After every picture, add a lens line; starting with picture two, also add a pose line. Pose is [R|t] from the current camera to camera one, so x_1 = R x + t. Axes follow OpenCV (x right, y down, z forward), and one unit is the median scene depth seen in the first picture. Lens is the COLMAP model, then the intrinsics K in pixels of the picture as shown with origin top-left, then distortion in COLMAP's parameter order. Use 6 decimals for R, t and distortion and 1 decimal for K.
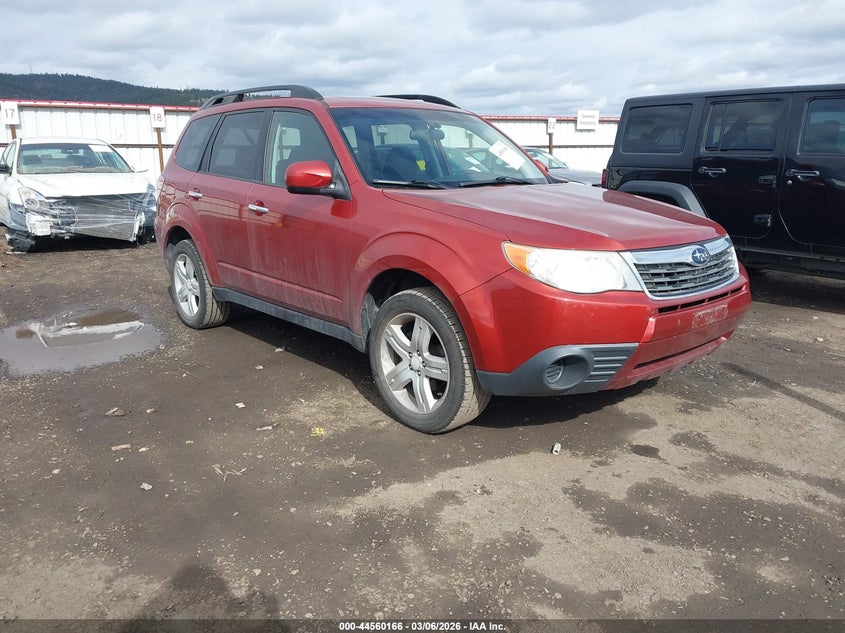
lens RADIAL K [[687.8, 0, 426.9], [0, 687.8, 315.9], [0, 0, 1]] dist [0.032066, 0.000667]
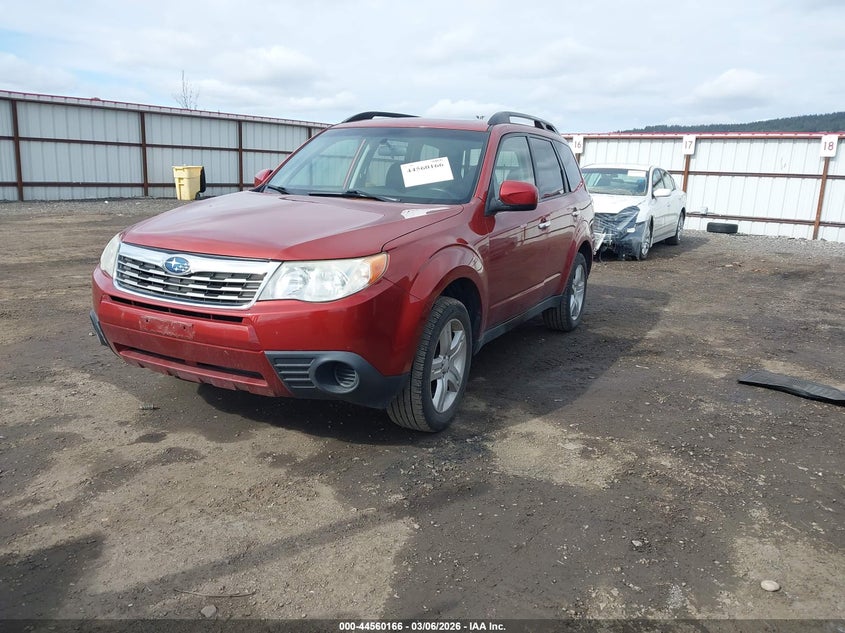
lens RADIAL K [[687.8, 0, 426.9], [0, 687.8, 315.9], [0, 0, 1]] dist [0.032066, 0.000667]
pose [[0.360557, 0.214979, -0.907625, 1.187321], [-0.258016, 0.958094, 0.124436, -0.192280], [0.896341, 0.189315, 0.400916, 0.783176]]
